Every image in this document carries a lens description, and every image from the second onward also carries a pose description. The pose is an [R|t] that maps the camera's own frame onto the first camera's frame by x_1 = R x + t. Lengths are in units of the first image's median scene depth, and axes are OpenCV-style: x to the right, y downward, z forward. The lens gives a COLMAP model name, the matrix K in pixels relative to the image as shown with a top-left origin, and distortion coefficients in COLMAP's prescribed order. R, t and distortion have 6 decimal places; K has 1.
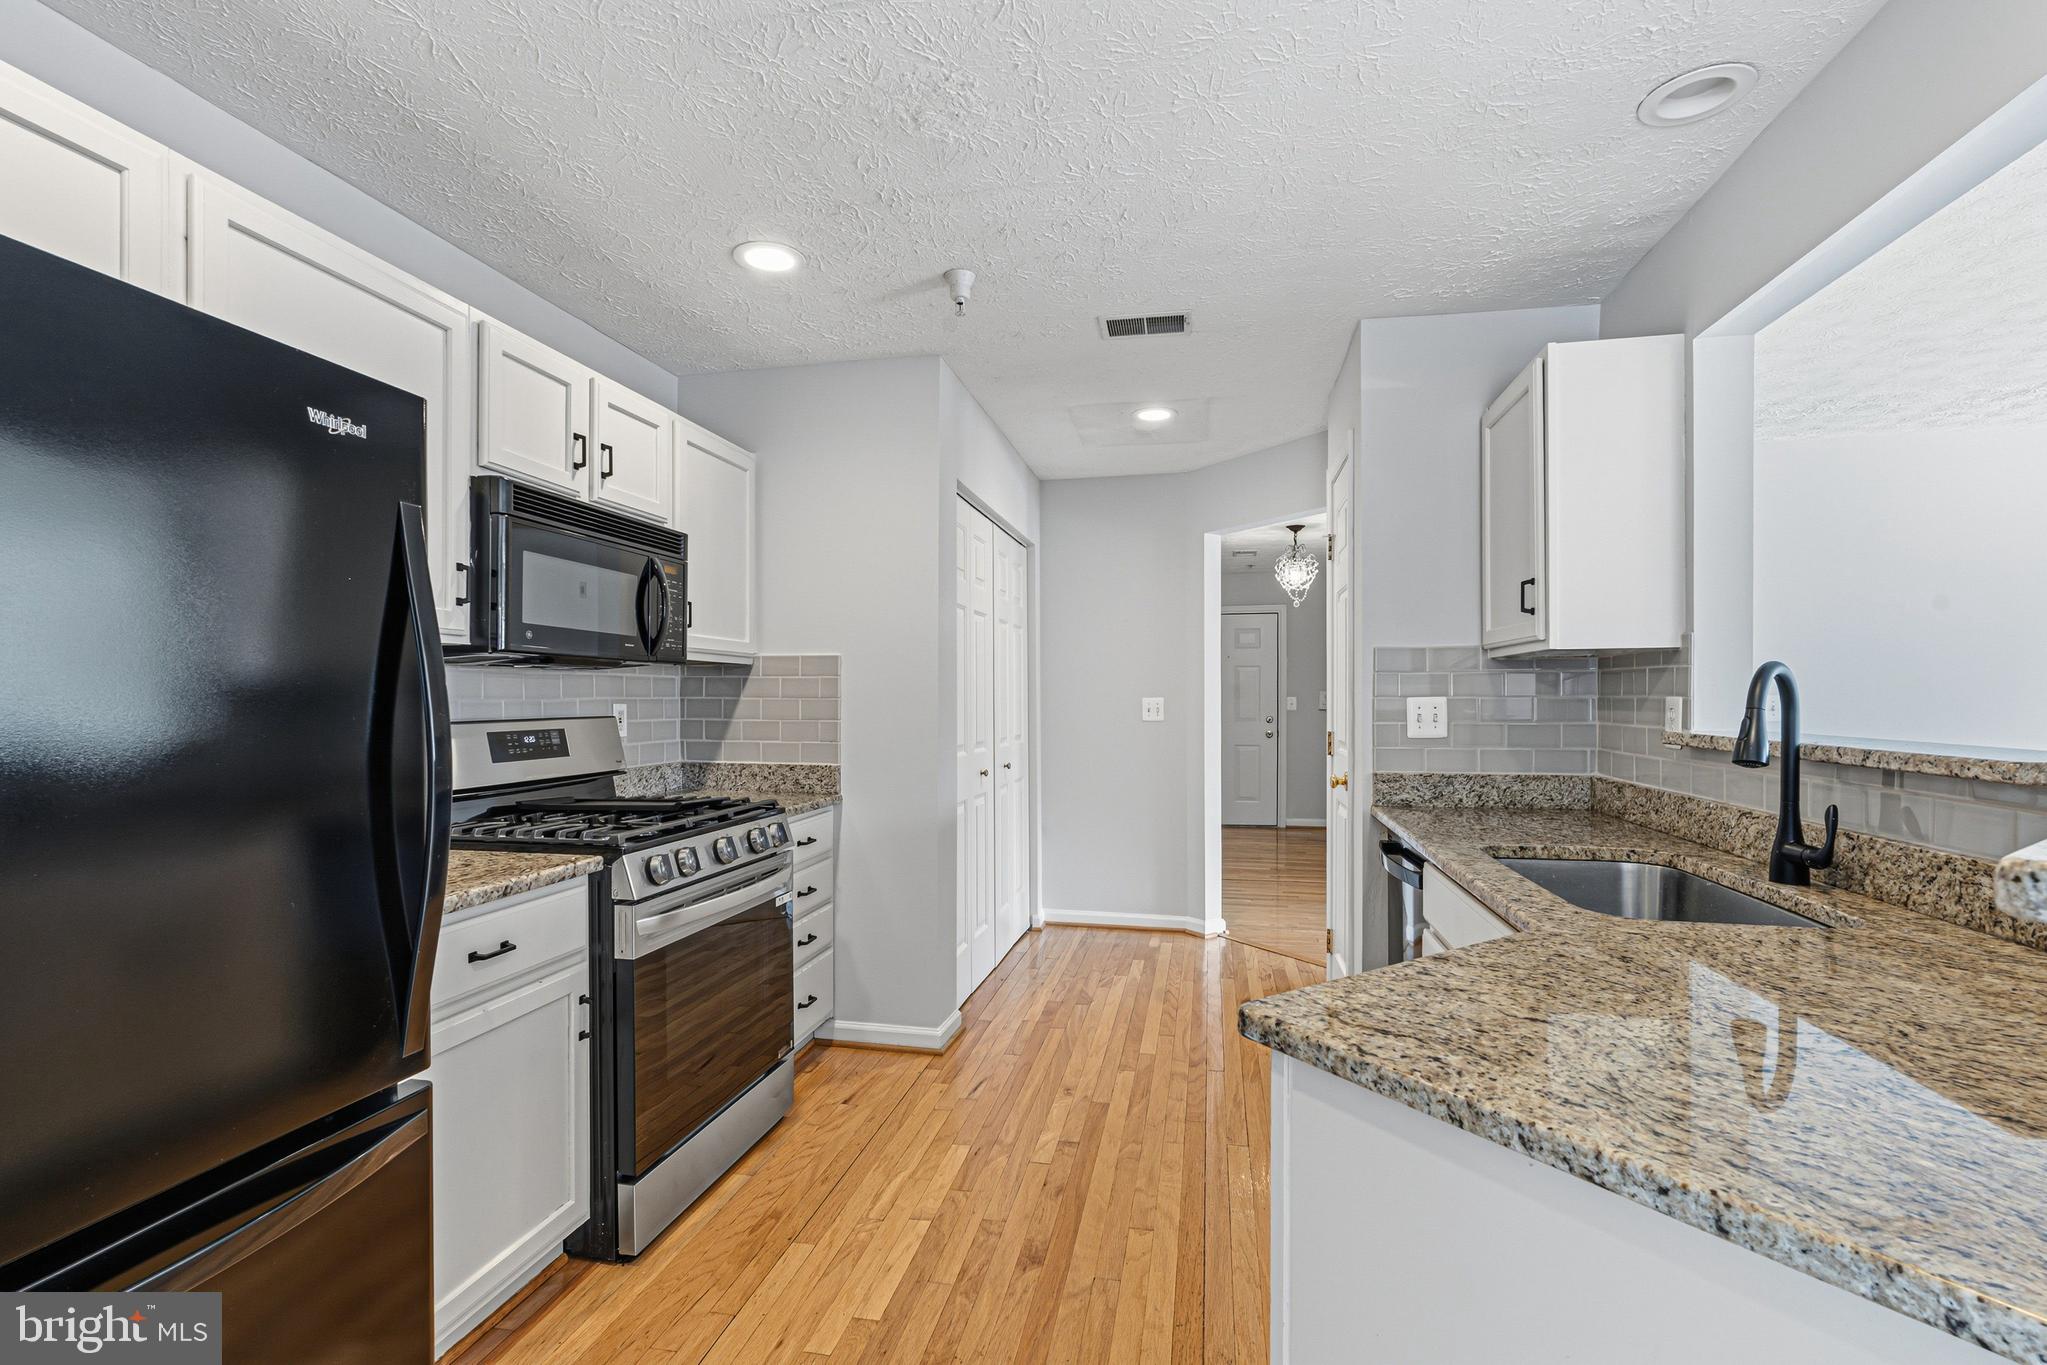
lens RADIAL K [[924.7, 0, 1022.2], [0, 924.7, 705.4], [0, 0, 1]] dist [-0.001623, -0.000086]
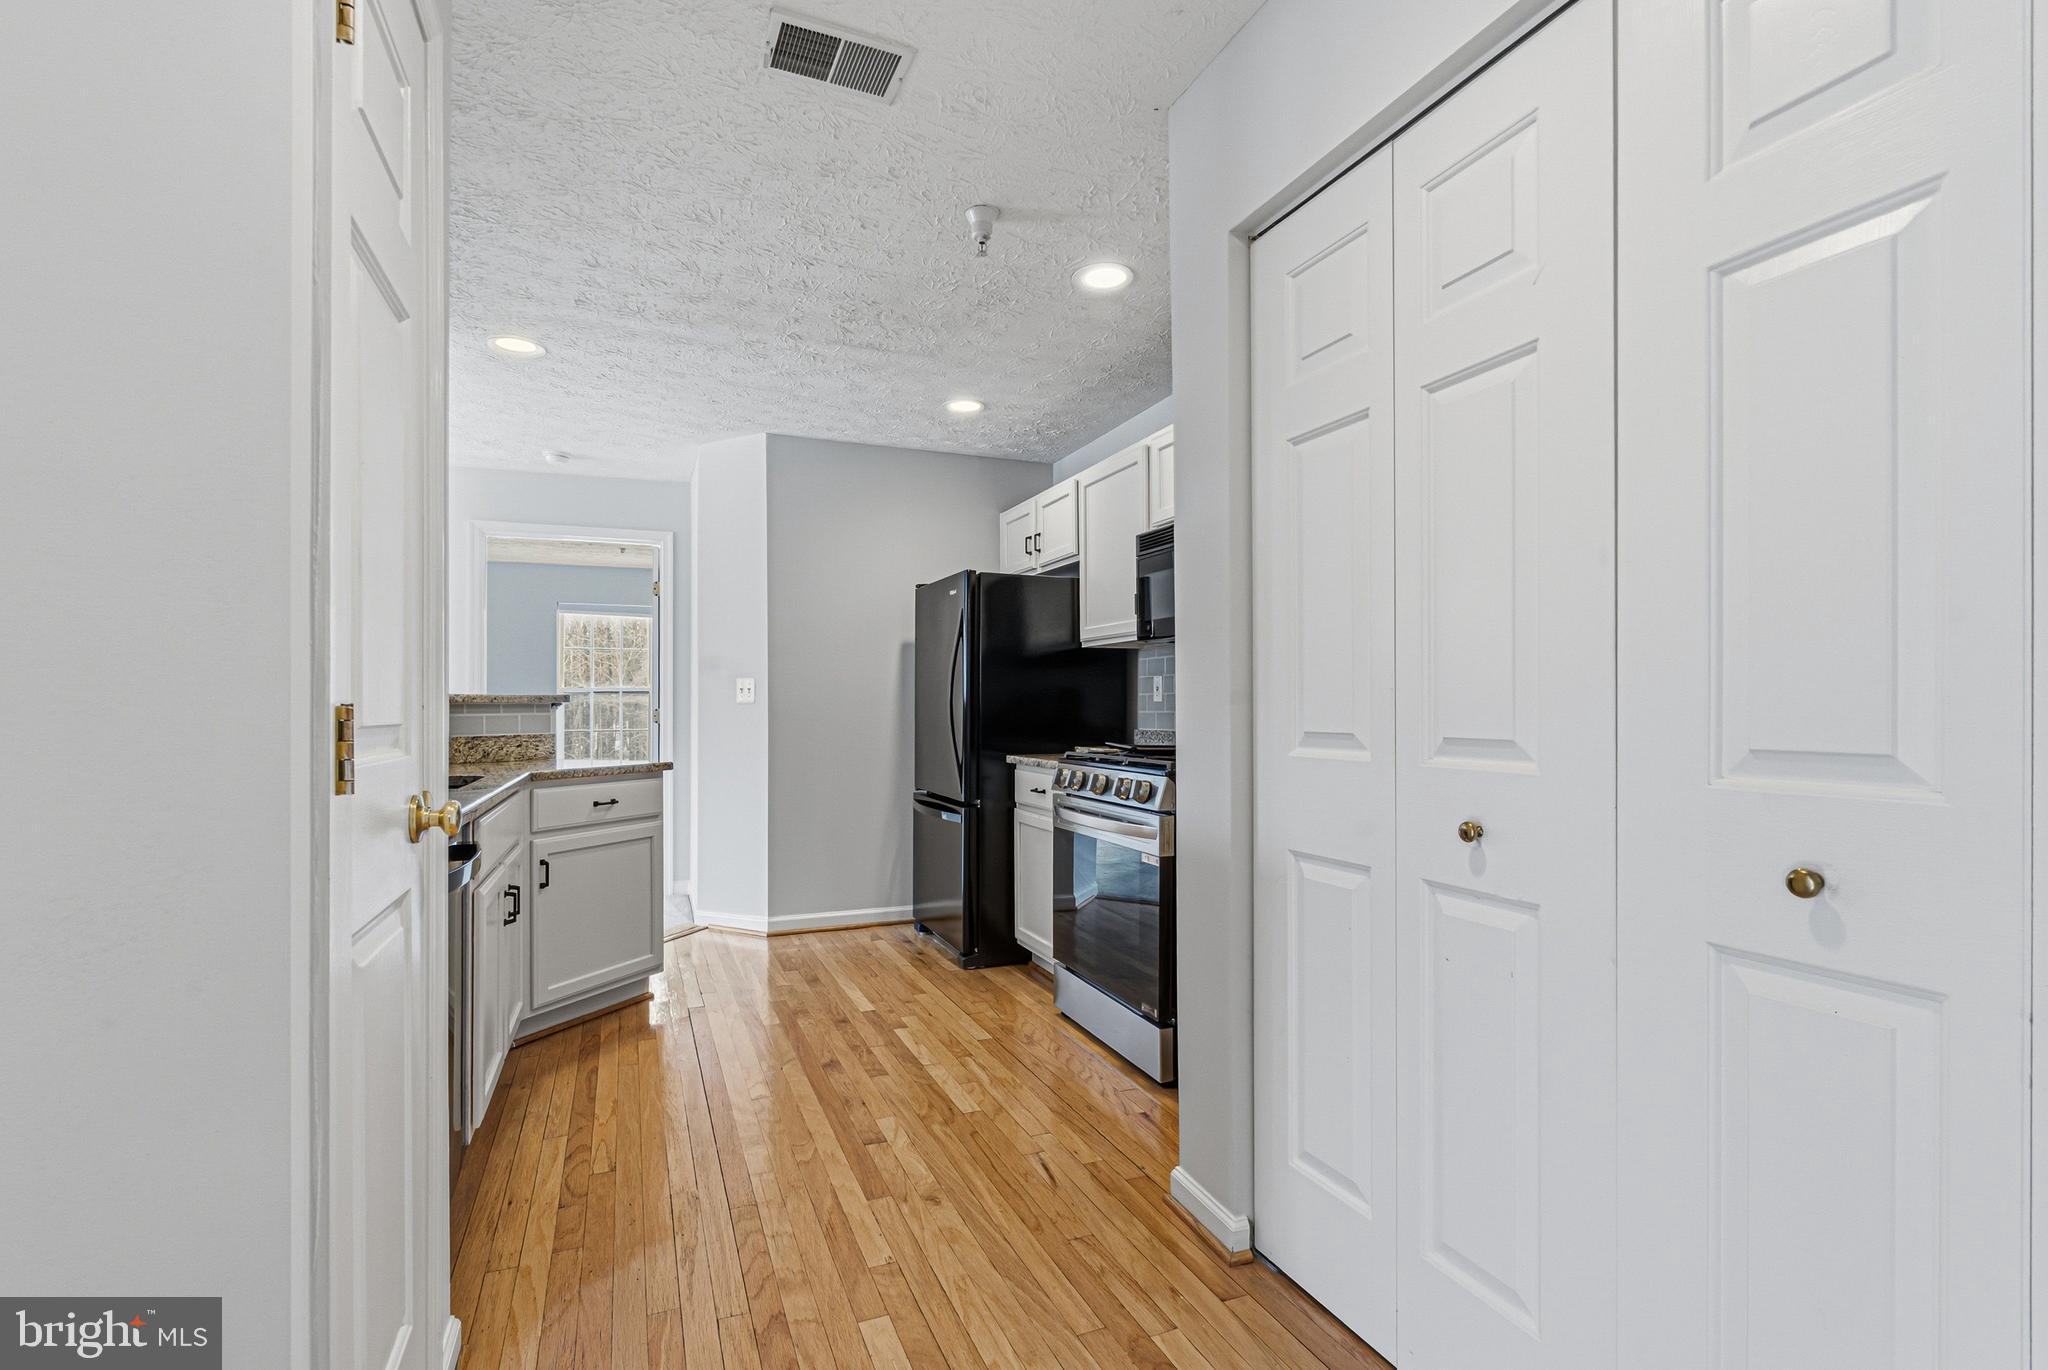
lens RADIAL K [[939.2, 0, 1024.9], [0, 939.2, 706.7], [0, 0, 1]] dist [-0.002415, -0.000145]
pose [[-0.824203, 0.002568, -0.566288, 0.516132], [-0.001582, 0.999975, 0.006838, 0.043809], [0.566292, 0.006532, -0.824179, 2.108892]]
